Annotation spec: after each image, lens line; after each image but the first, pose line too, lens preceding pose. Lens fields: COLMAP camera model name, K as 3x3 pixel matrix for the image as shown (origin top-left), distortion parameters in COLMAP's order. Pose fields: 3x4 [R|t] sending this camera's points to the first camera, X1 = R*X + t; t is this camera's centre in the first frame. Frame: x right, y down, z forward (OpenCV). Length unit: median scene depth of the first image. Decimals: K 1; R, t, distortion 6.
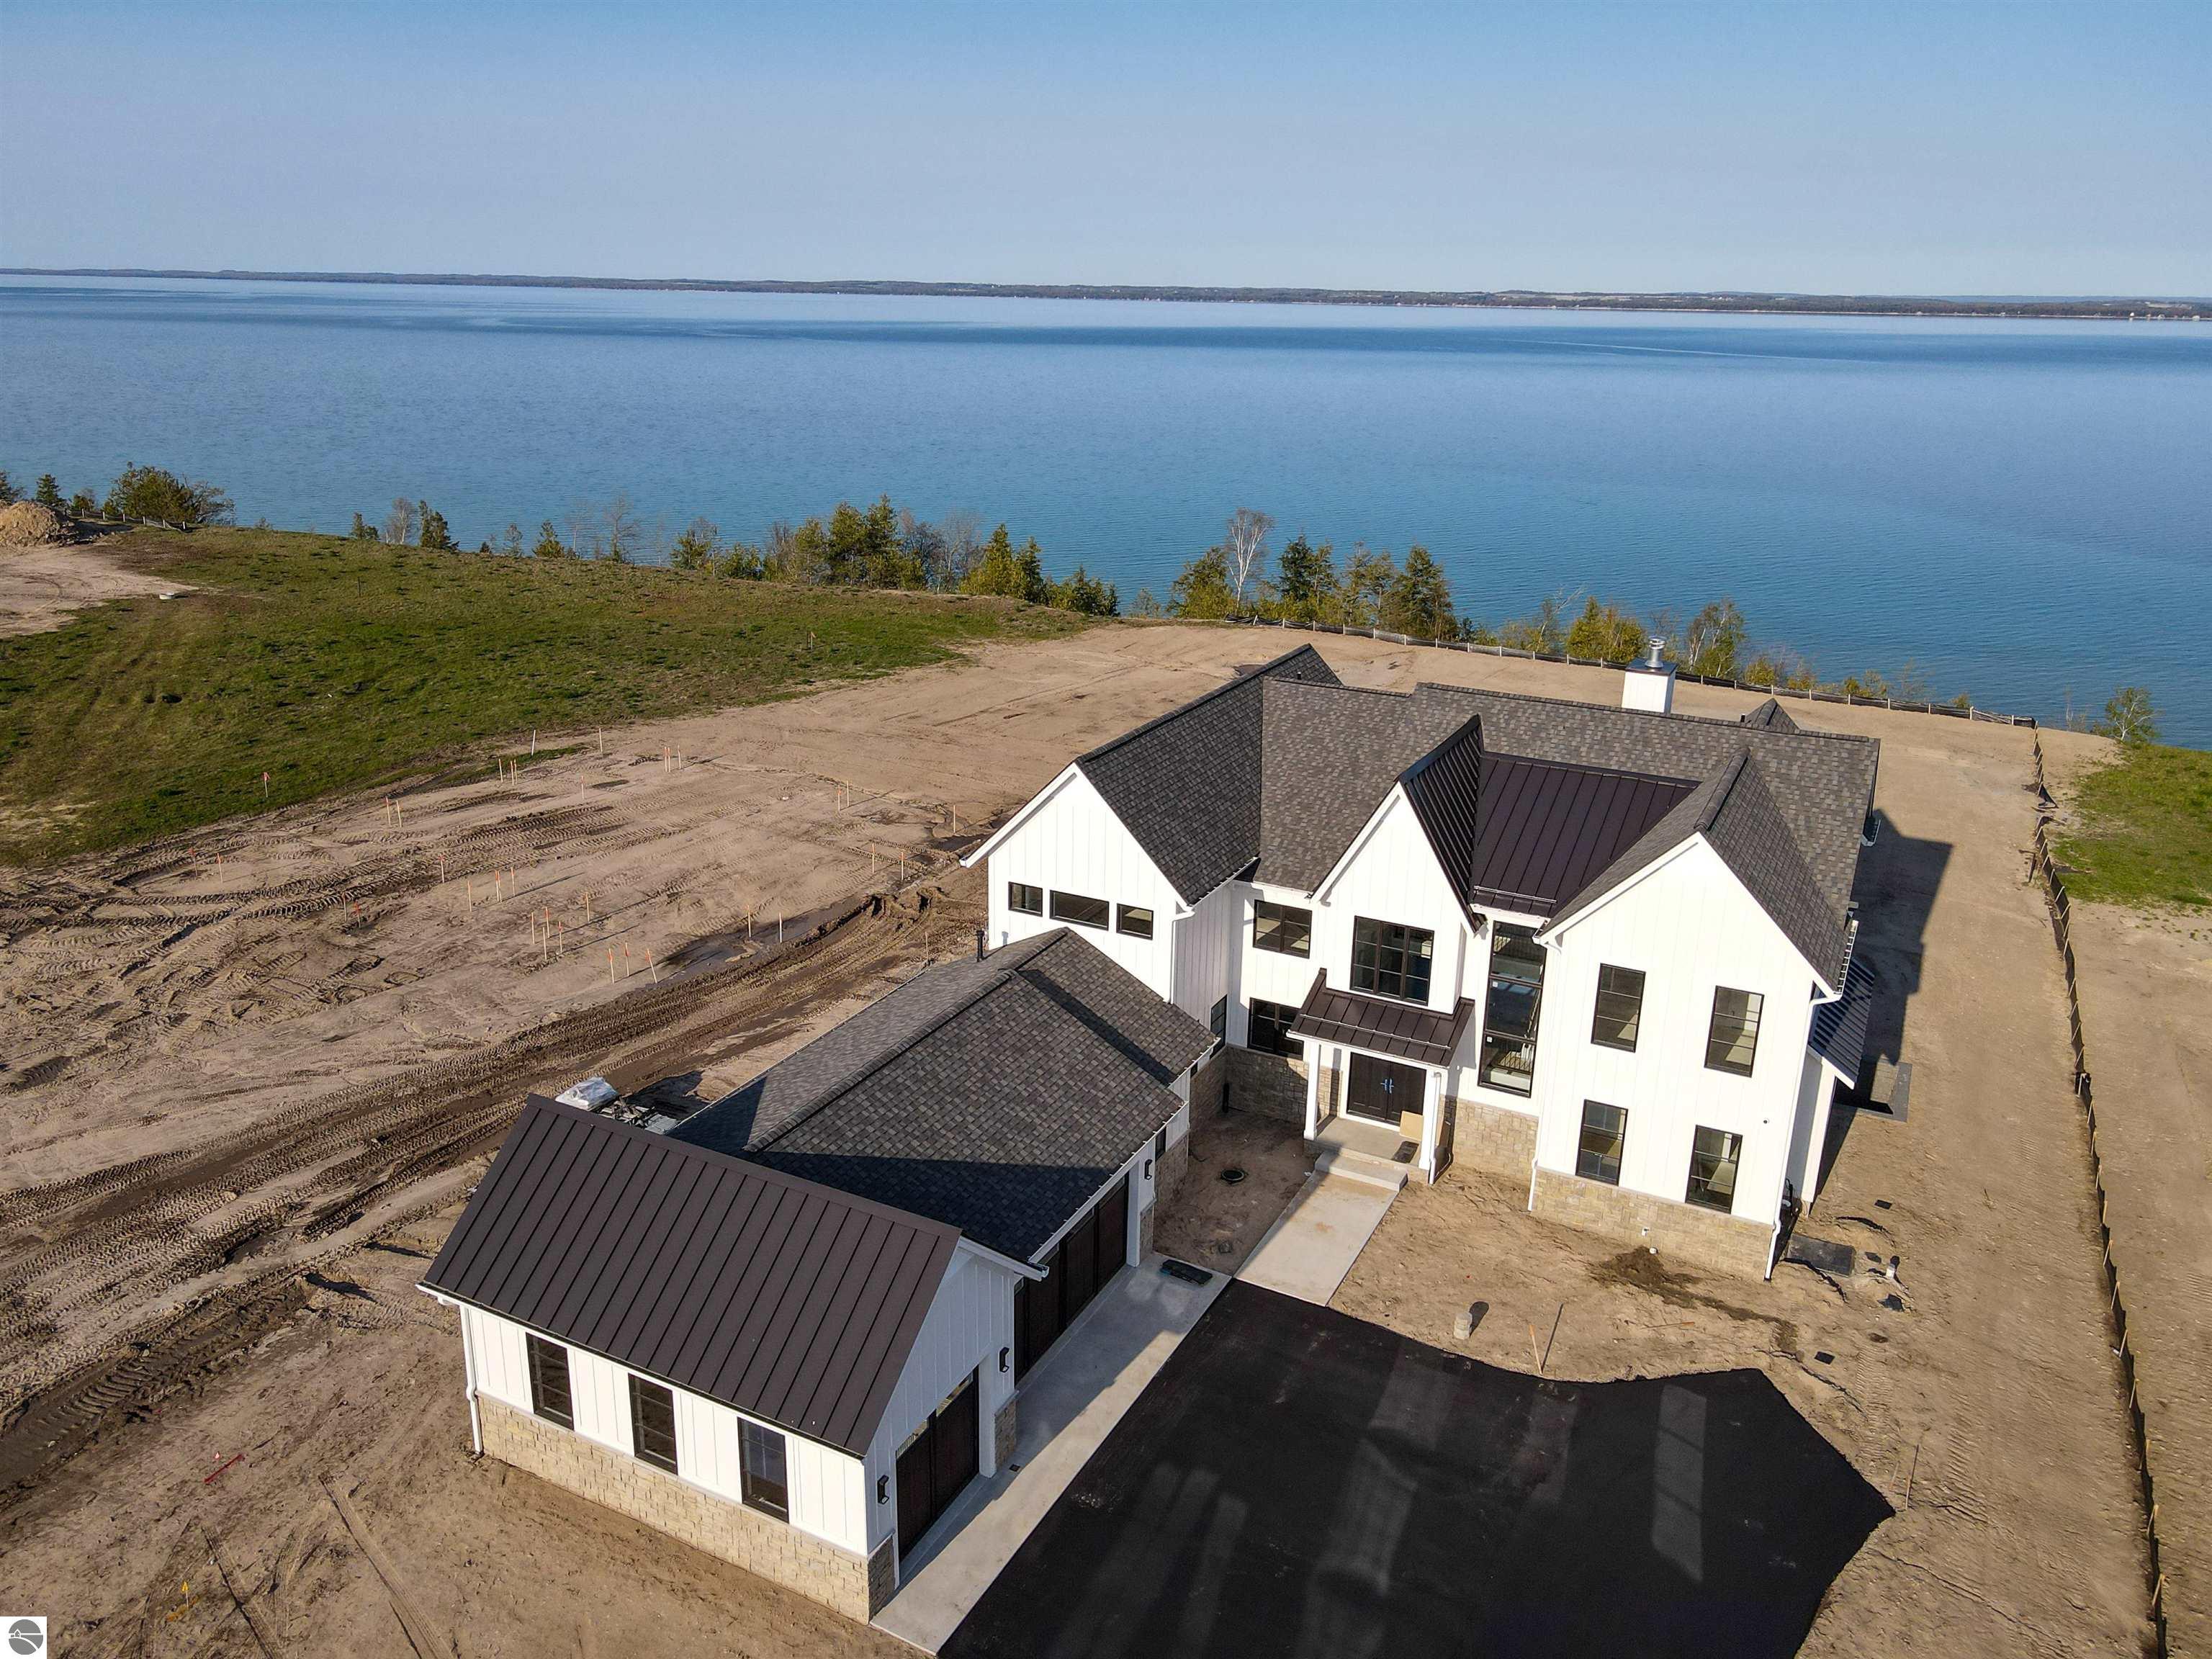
lens RADIAL K [[1610.4, 0, 1095.5], [0, 1610.4, 824.0], [0, 0, 1]] dist [-0.001138, 0.038629]
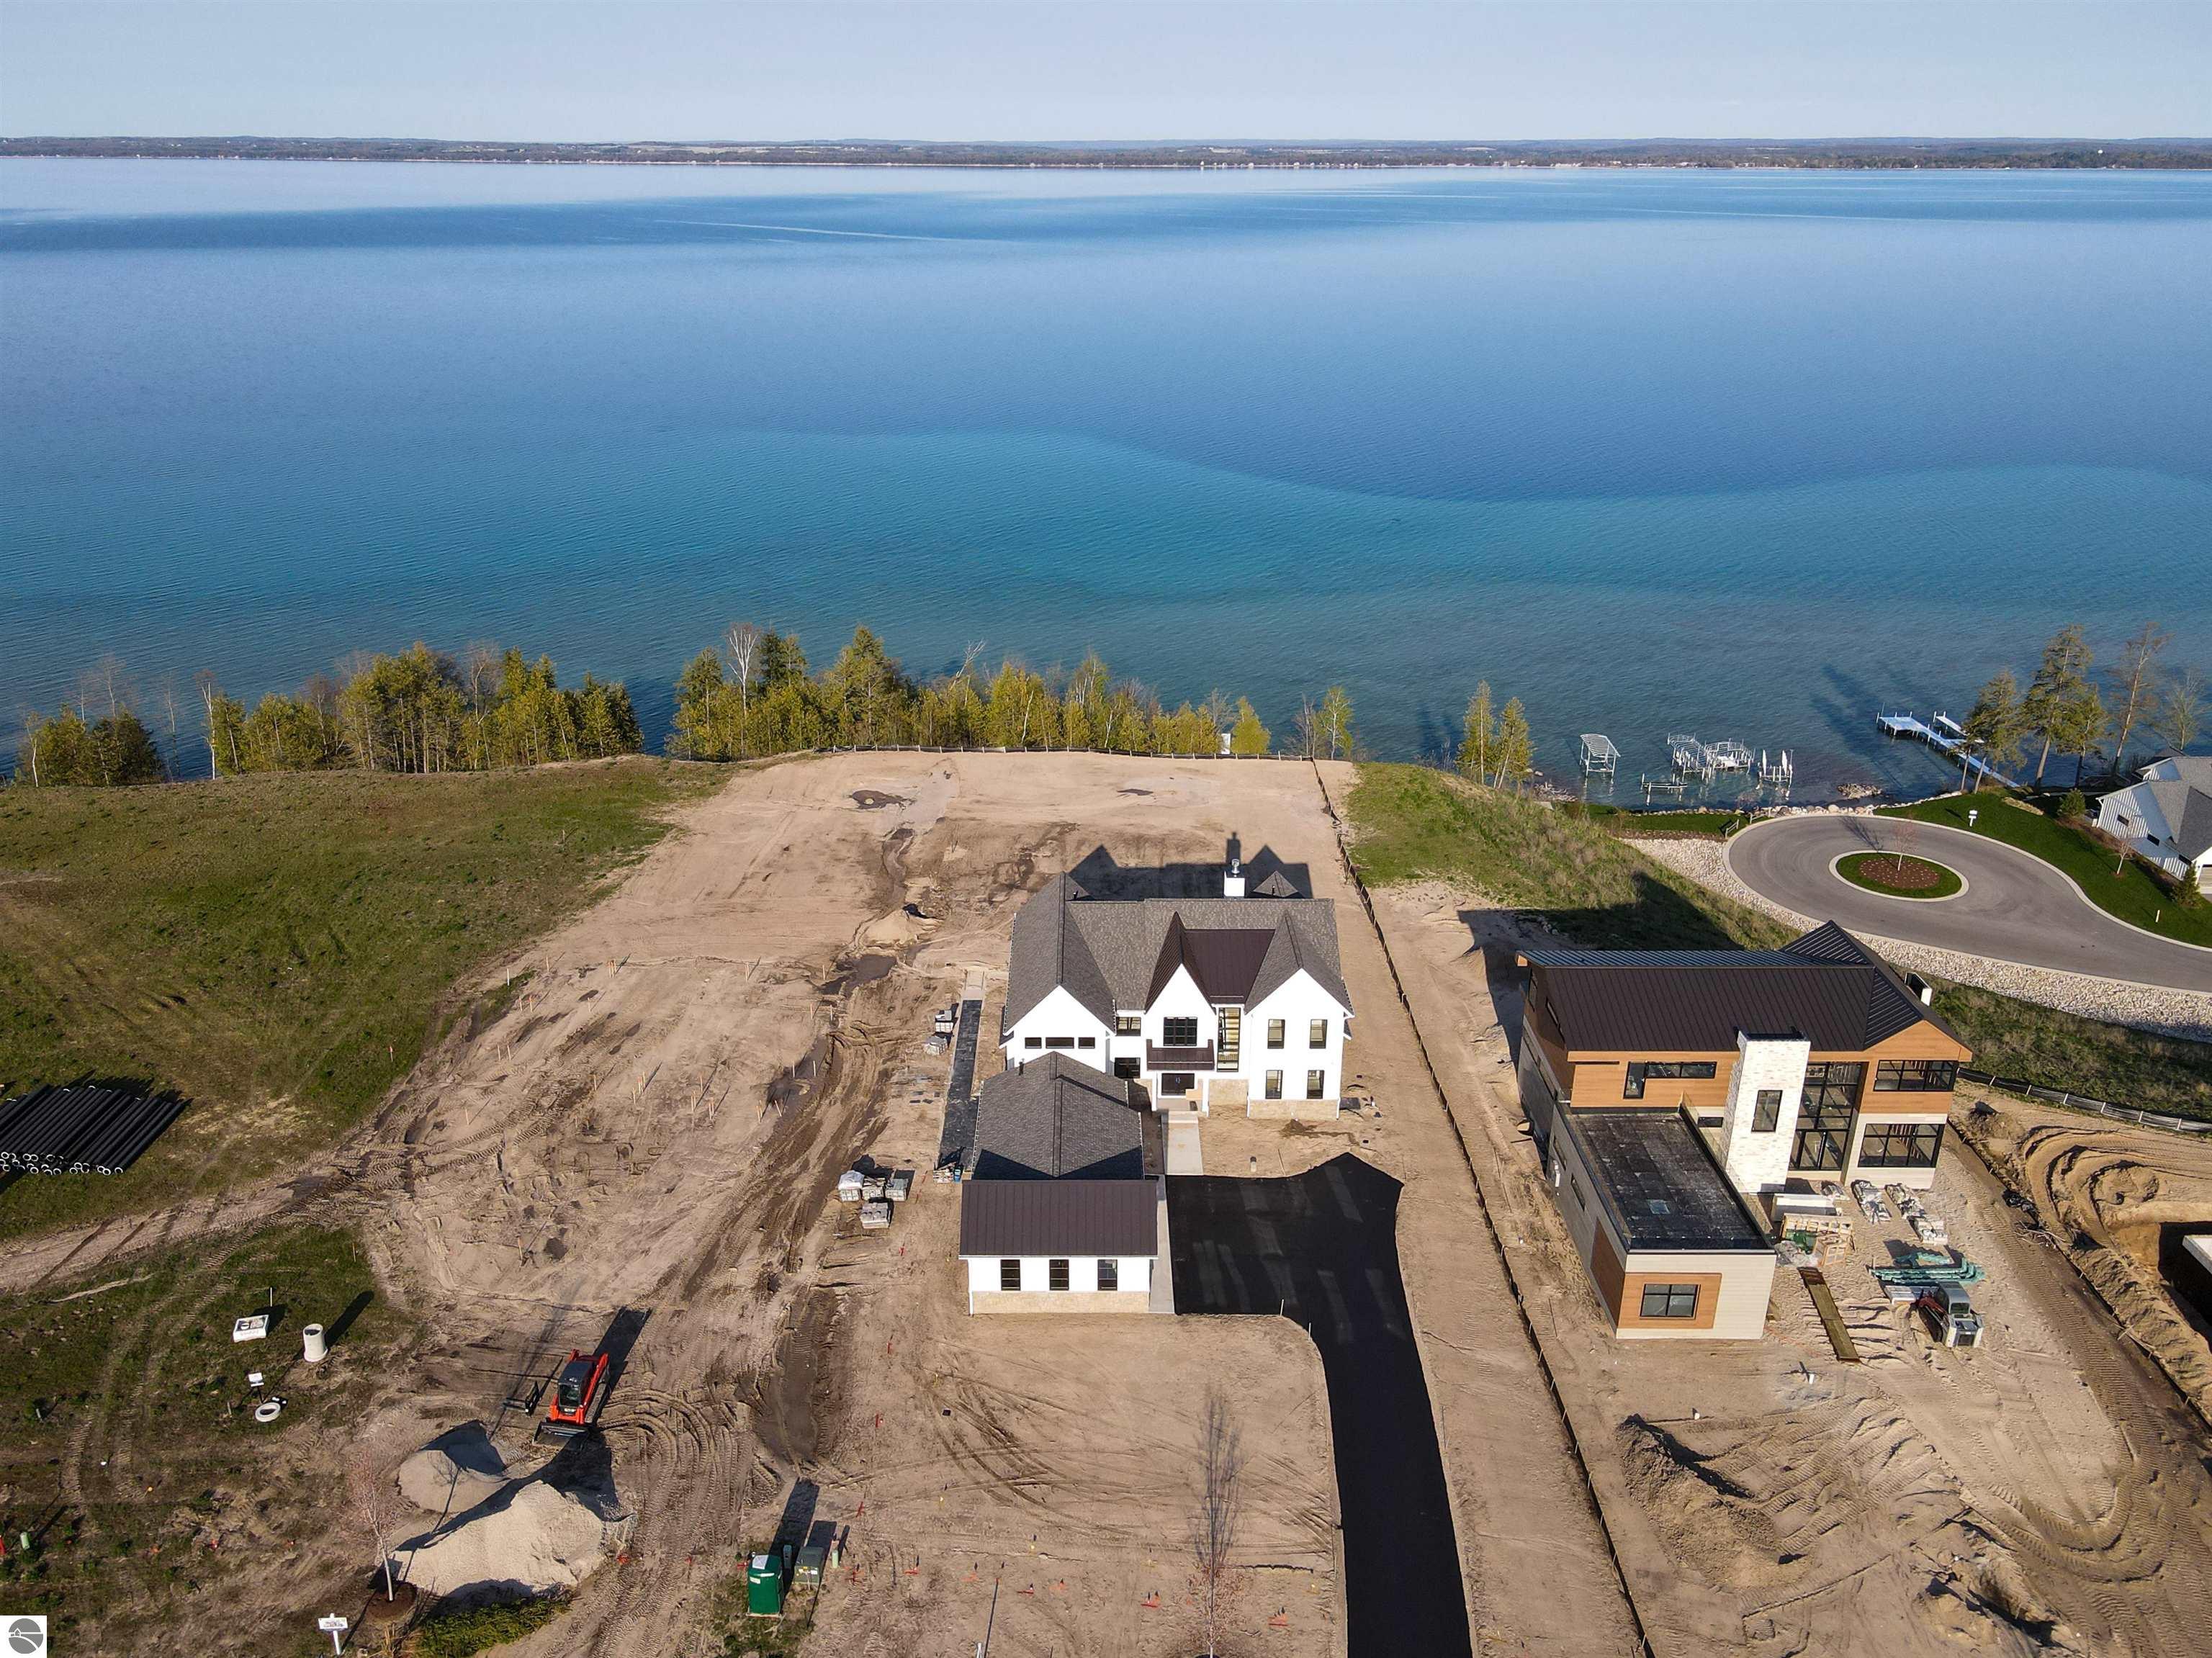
lens RADIAL K [[1610.3, 0, 1095.5], [0, 1610.3, 823.5], [0, 0, 1]] dist [-0.001138, 0.038629]
pose [[0.885960, -0.187284, 0.424263, -0.889749], [0.157373, 0.981959, 0.104836, -0.491525], [-0.436243, -0.026113, 0.899450, -1.098350]]
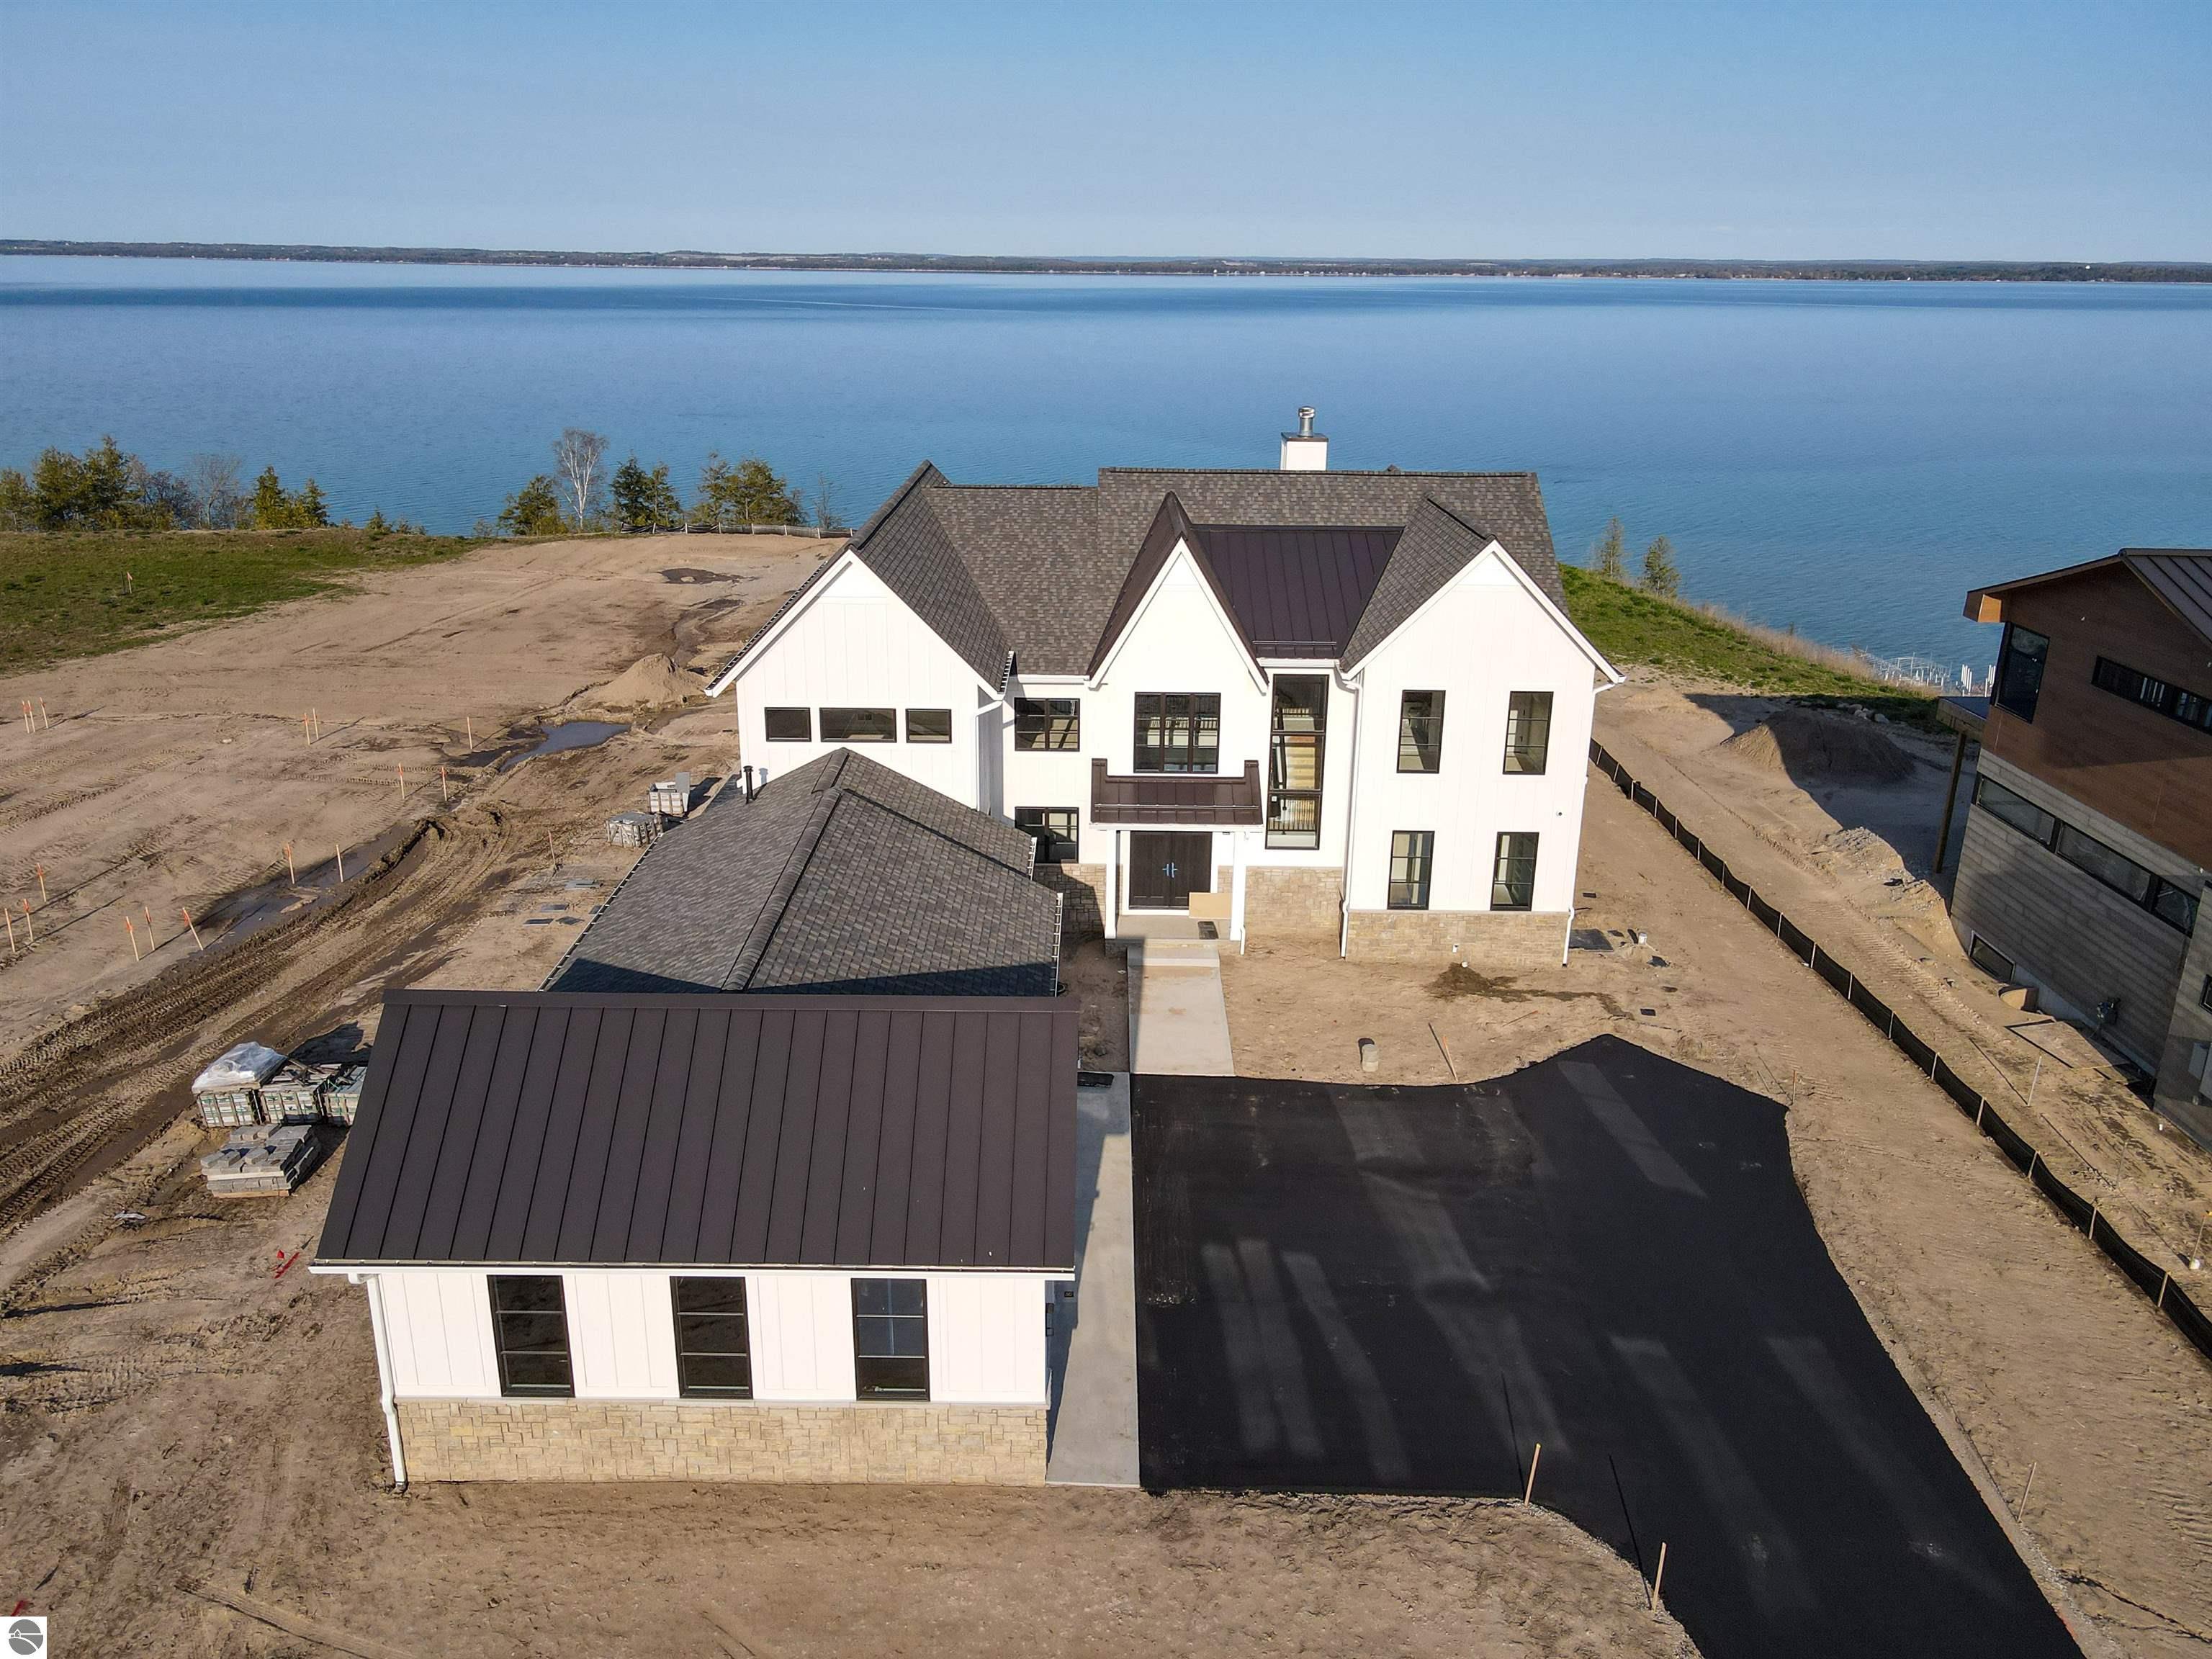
lens RADIAL K [[1610.4, 0, 1095.5], [0, 1610.4, 824.0], [0, 0, 1]] dist [-0.001138, 0.038629]
pose [[0.890360, -0.157455, 0.427161, -0.278825], [0.147218, 0.987453, 0.057126, 0.075817], [-0.430796, 0.012023, 0.902369, 0.153658]]
